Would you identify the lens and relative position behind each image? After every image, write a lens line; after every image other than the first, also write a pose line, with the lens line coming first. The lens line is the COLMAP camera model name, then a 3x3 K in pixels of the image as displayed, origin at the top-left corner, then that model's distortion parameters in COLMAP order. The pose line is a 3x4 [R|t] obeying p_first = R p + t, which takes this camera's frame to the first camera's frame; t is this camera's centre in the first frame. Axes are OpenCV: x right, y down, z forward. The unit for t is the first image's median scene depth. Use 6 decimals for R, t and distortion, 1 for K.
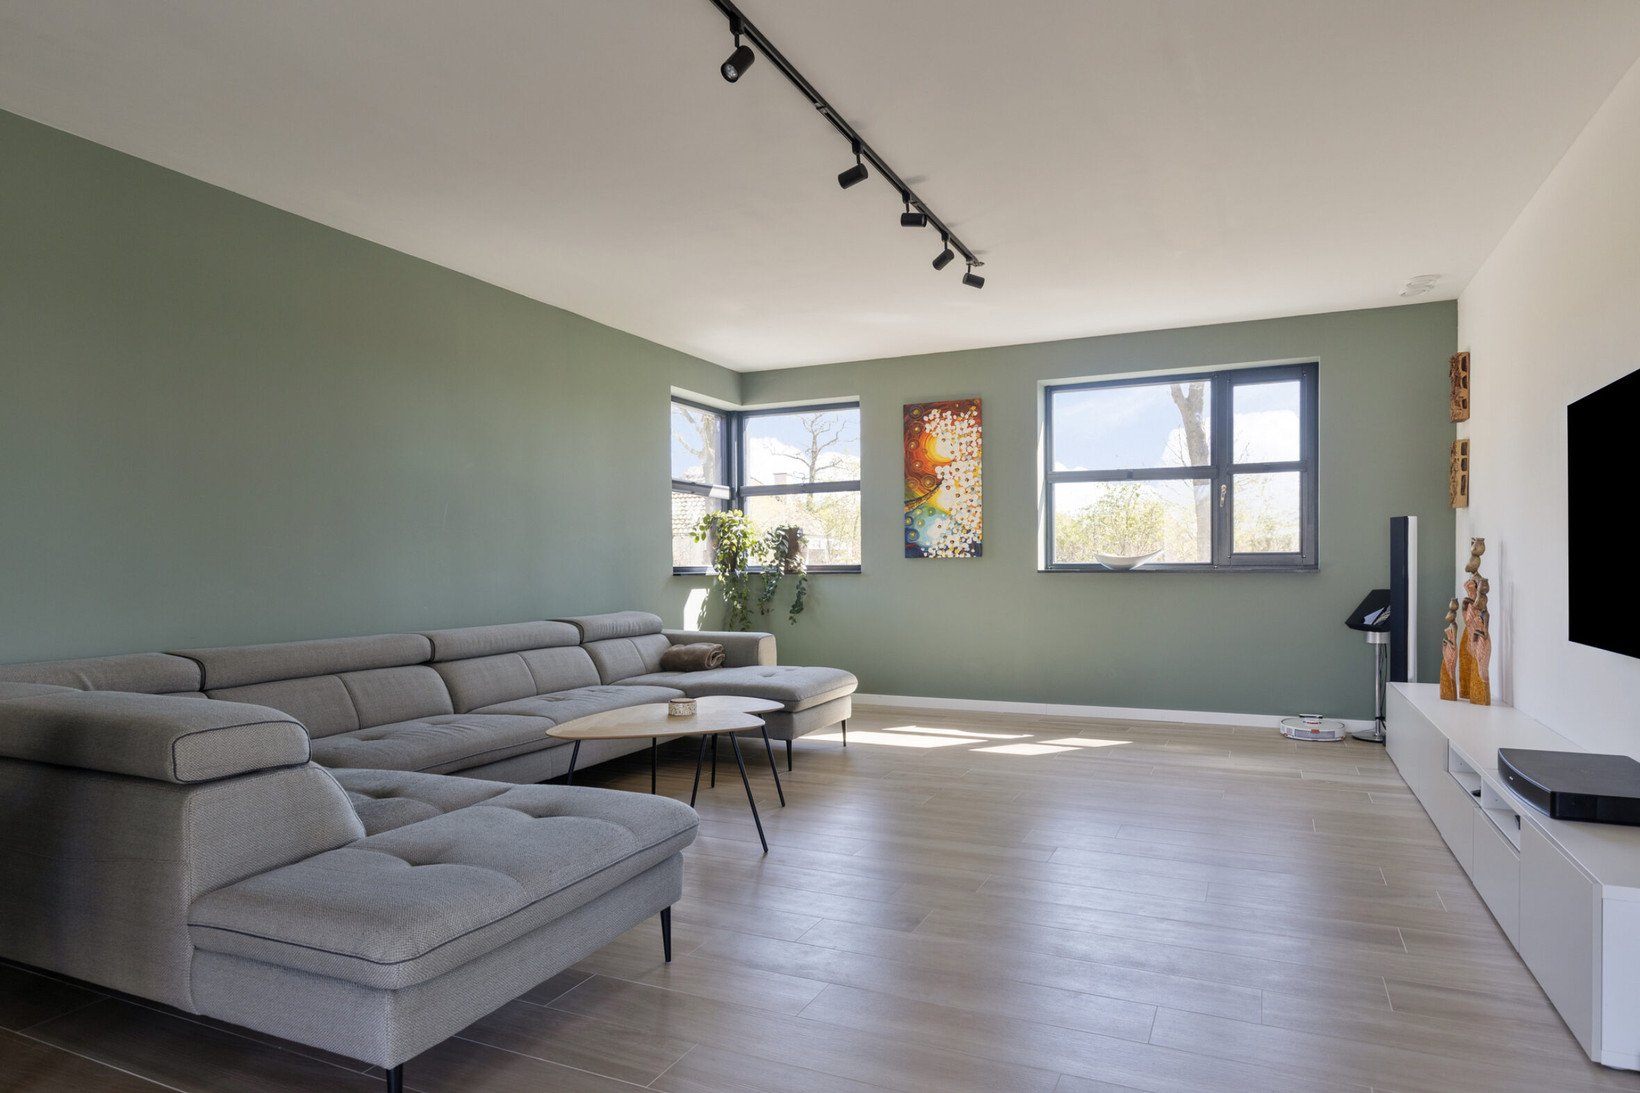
lens RADIAL K [[932.3, 0, 816.4], [0, 932.3, 576.2], [0, 0, 1]] dist [0.001270, -0.000150]
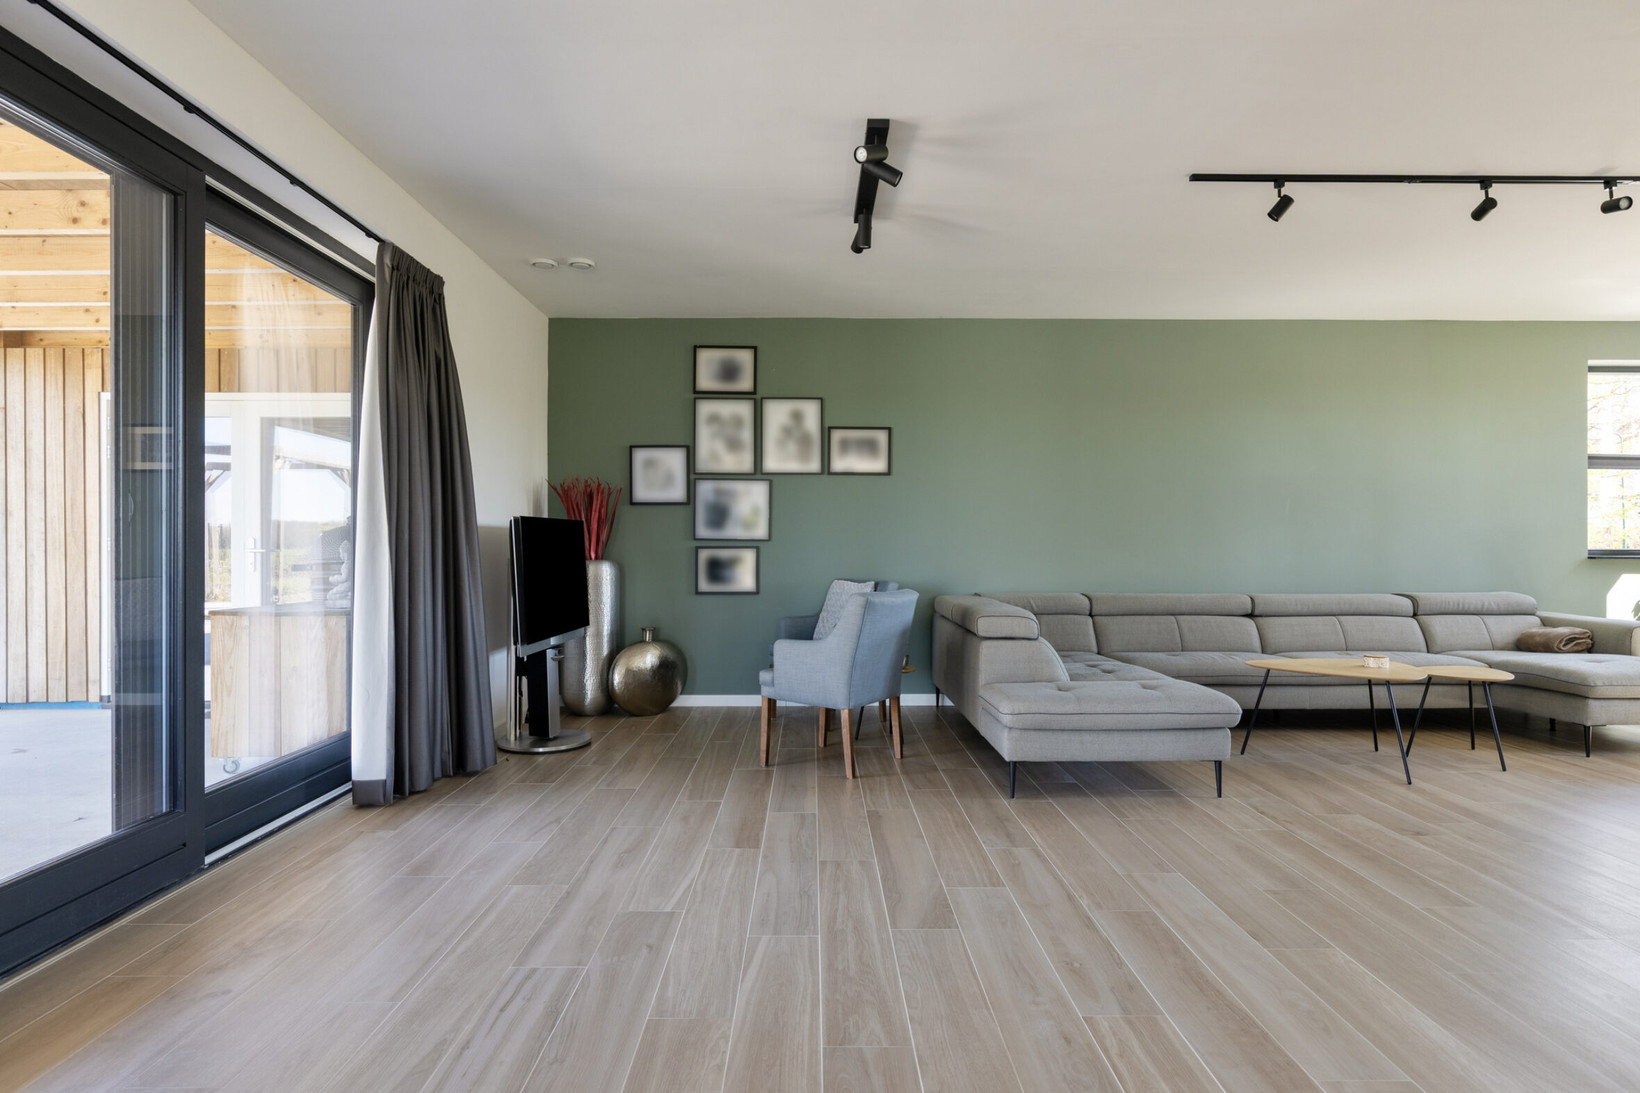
lens RADIAL K [[1007.0, 0, 820.0], [0, 1007.0, 546.5], [0, 0, 1]] dist [-0.000684, -0.000305]
pose [[0.430573, 0.011962, -0.902476, 0.455725], [-0.017319, 0.999838, 0.004990, -0.003668], [0.902389, 0.013481, 0.430711, -0.146778]]
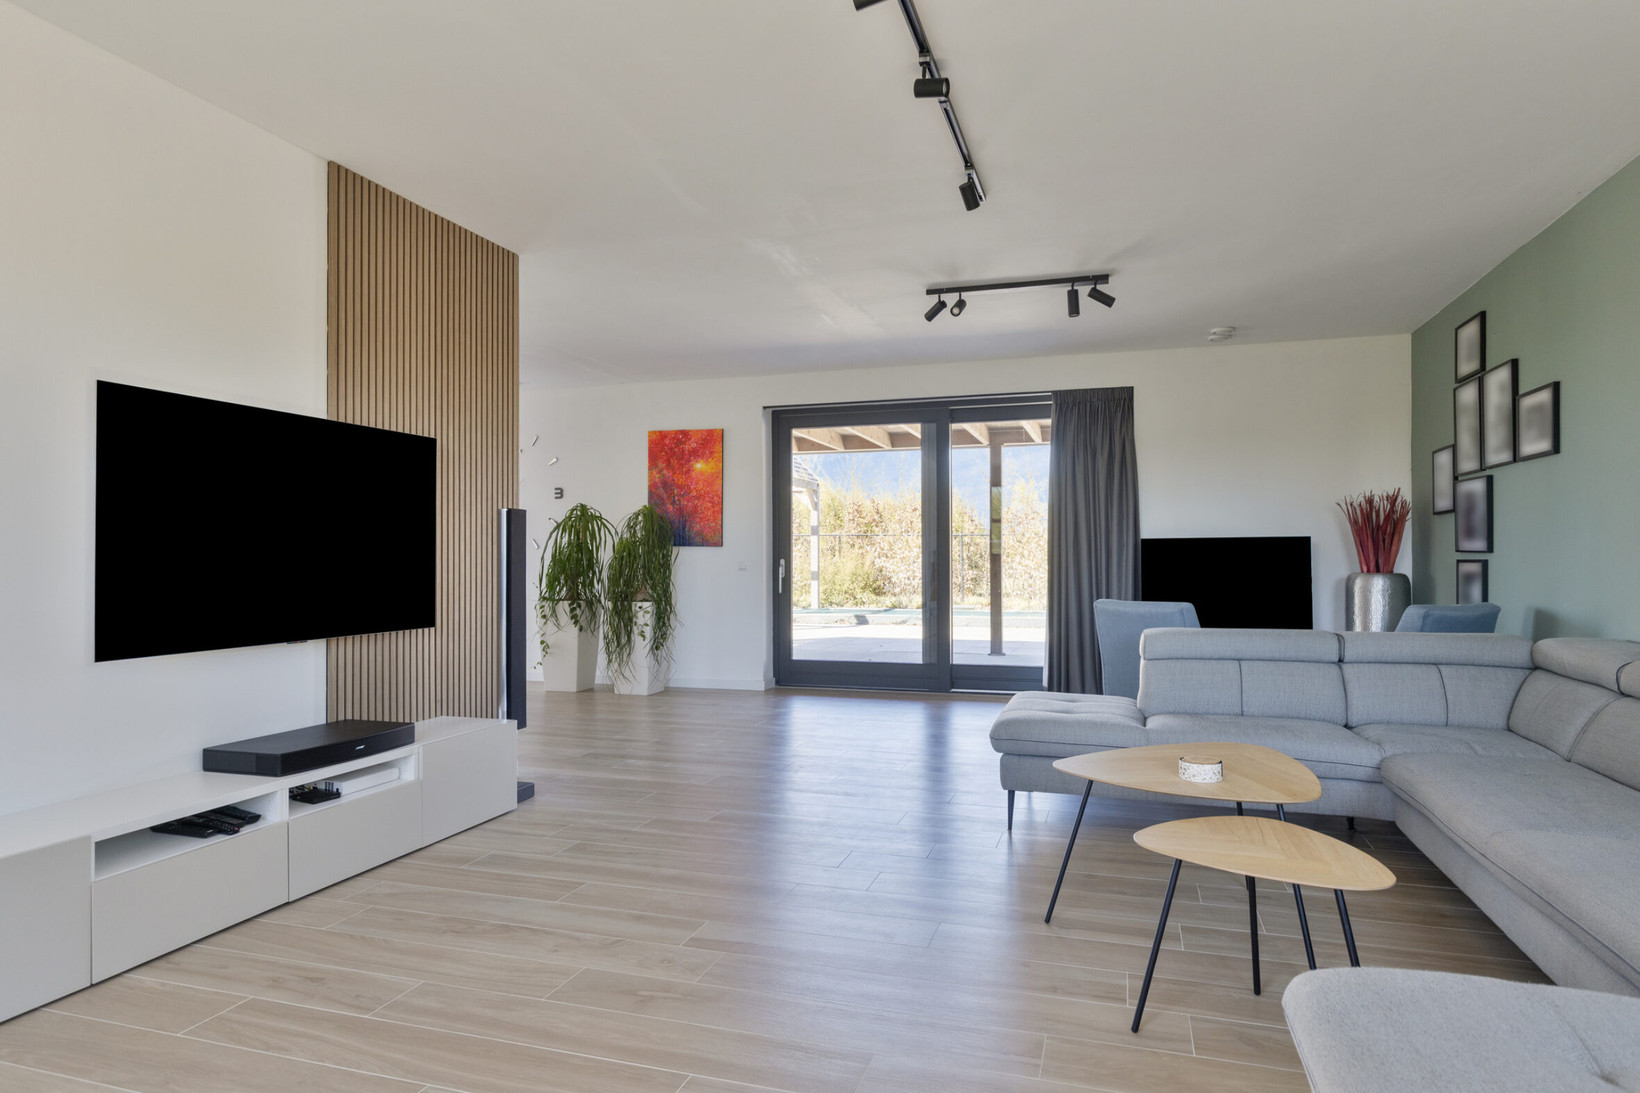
lens RADIAL K [[976.1, 0, 771.7], [0, 976.1, 552.8], [0, 0, 1]] dist [0.133669, -0.000002]
pose [[-0.995599, 0.011455, -0.093011, 0.158935], [0.010990, 0.999924, 0.005507, -0.014459], [0.093067, 0.004461, -0.995650, 1.076727]]
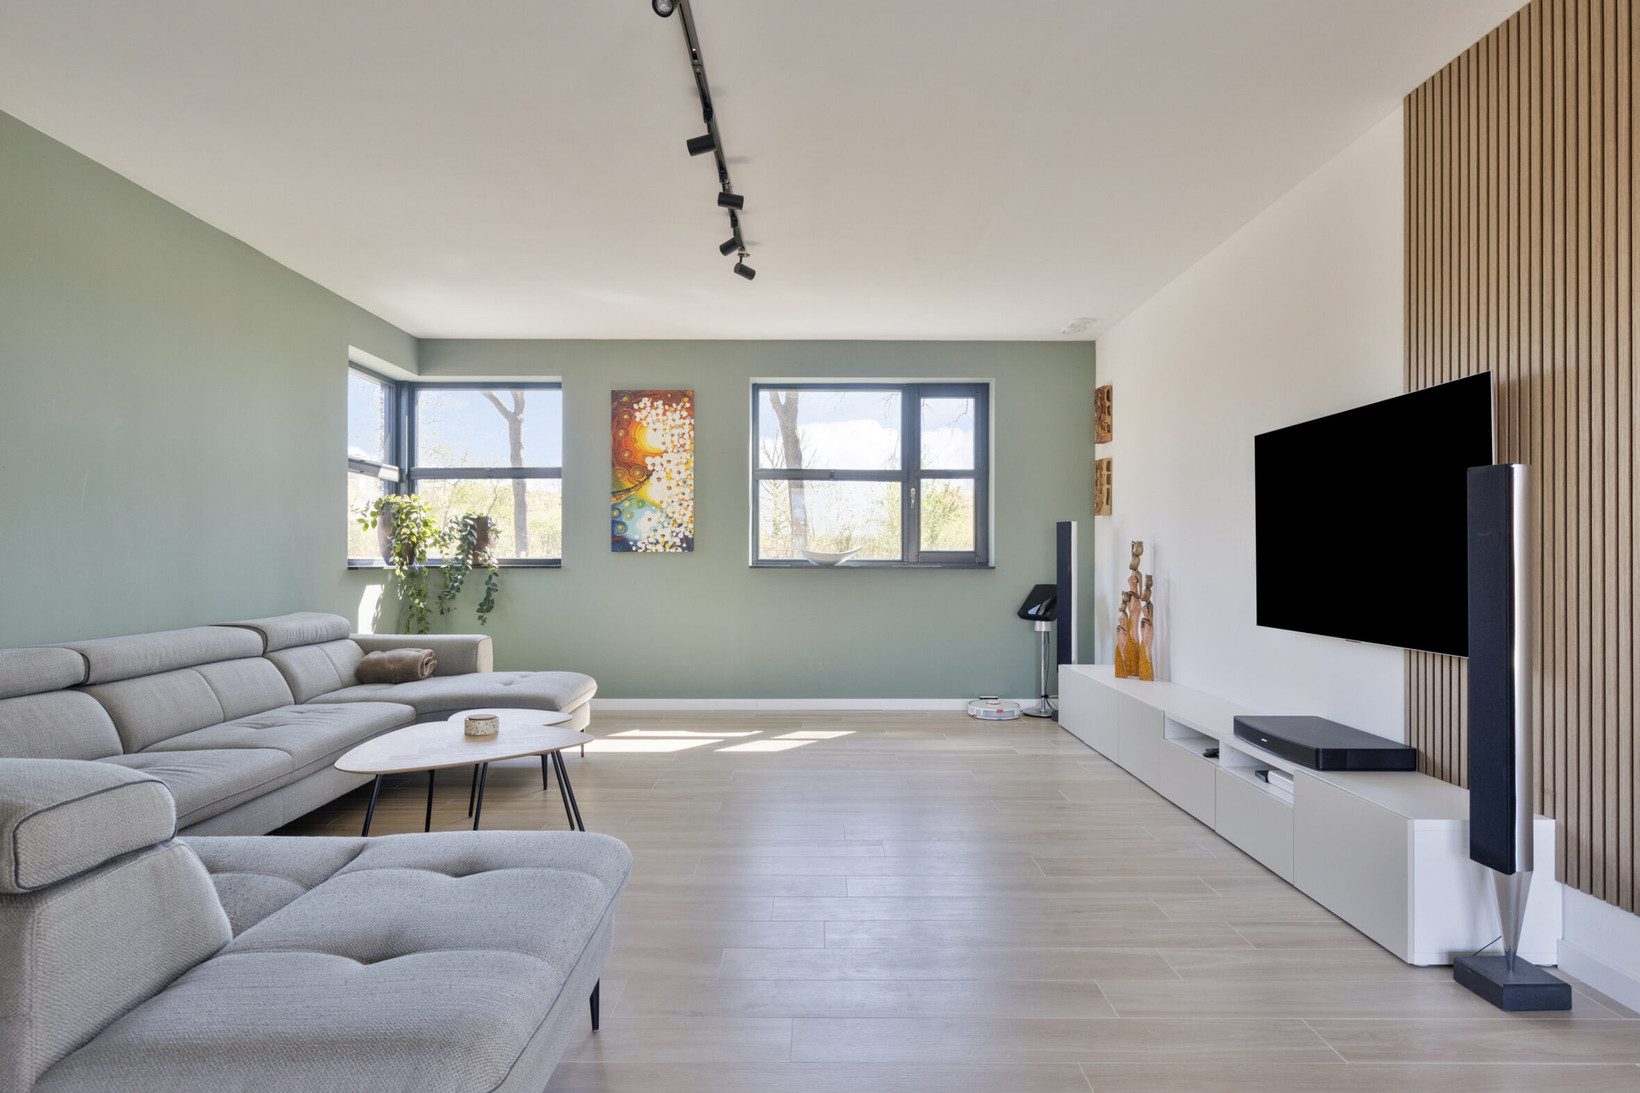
lens RADIAL K [[945.2, 0, 790.1], [0, 945.2, 547.0], [0, 0, 1]] dist [0.000245, -0.000161]
pose [[0.911014, 0.014239, 0.412130, -0.150859], [-0.003667, 0.999644, -0.026430, 0.000239], [-0.412360, 0.022567, 0.910742, 0.060108]]
